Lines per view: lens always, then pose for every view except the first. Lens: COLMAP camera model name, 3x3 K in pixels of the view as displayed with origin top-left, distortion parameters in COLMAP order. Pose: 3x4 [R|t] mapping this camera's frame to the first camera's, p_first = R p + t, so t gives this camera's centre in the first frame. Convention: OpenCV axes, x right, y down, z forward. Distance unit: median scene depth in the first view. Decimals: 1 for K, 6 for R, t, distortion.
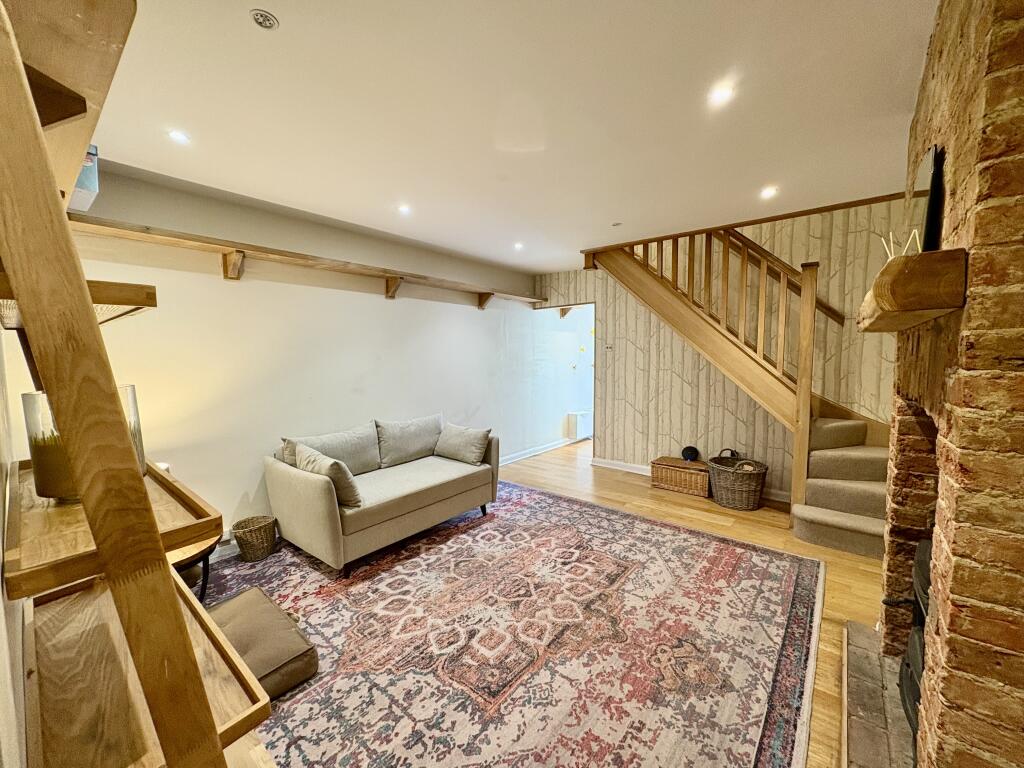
lens RADIAL K [[411.4, 0, 510.8], [0, 411.4, 384.7], [0, 0, 1]] dist [0.002328, -0.000293]
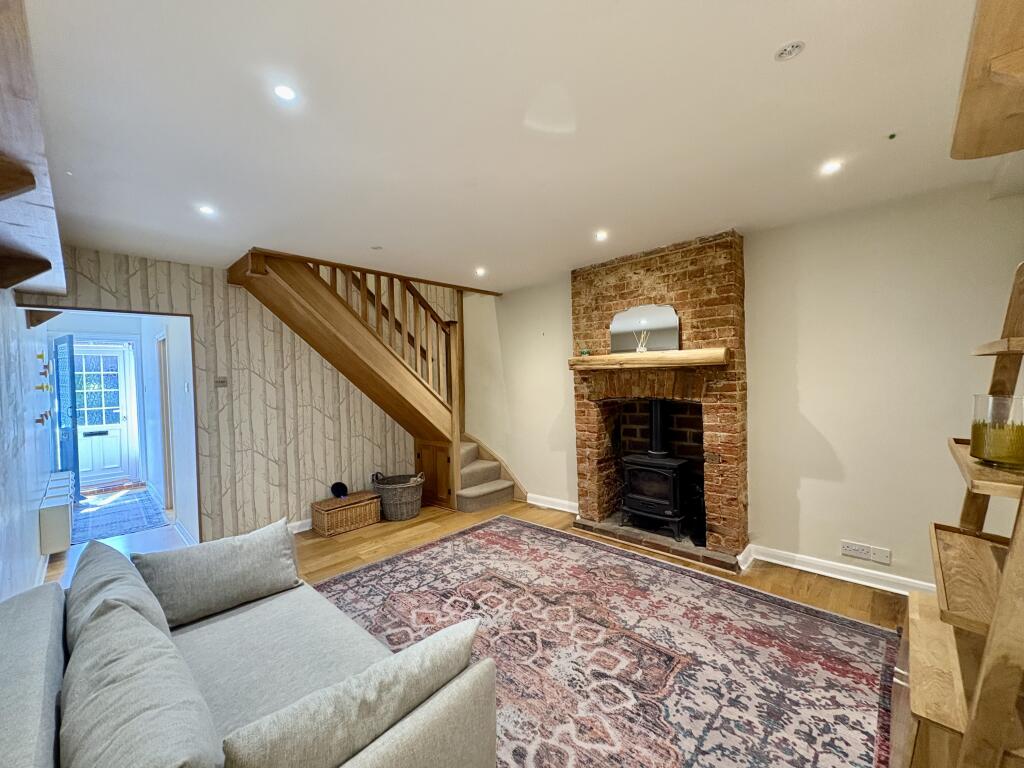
lens RADIAL K [[411.4, 0, 511.8], [0, 411.4, 385.3], [0, 0, 1]] dist [0.002328, -0.000293]
pose [[0.068012, -0.014145, 0.997584, -0.981197], [0.101734, 0.994786, 0.007170, -0.083750], [-0.992484, 0.101001, 0.069097, 0.997341]]
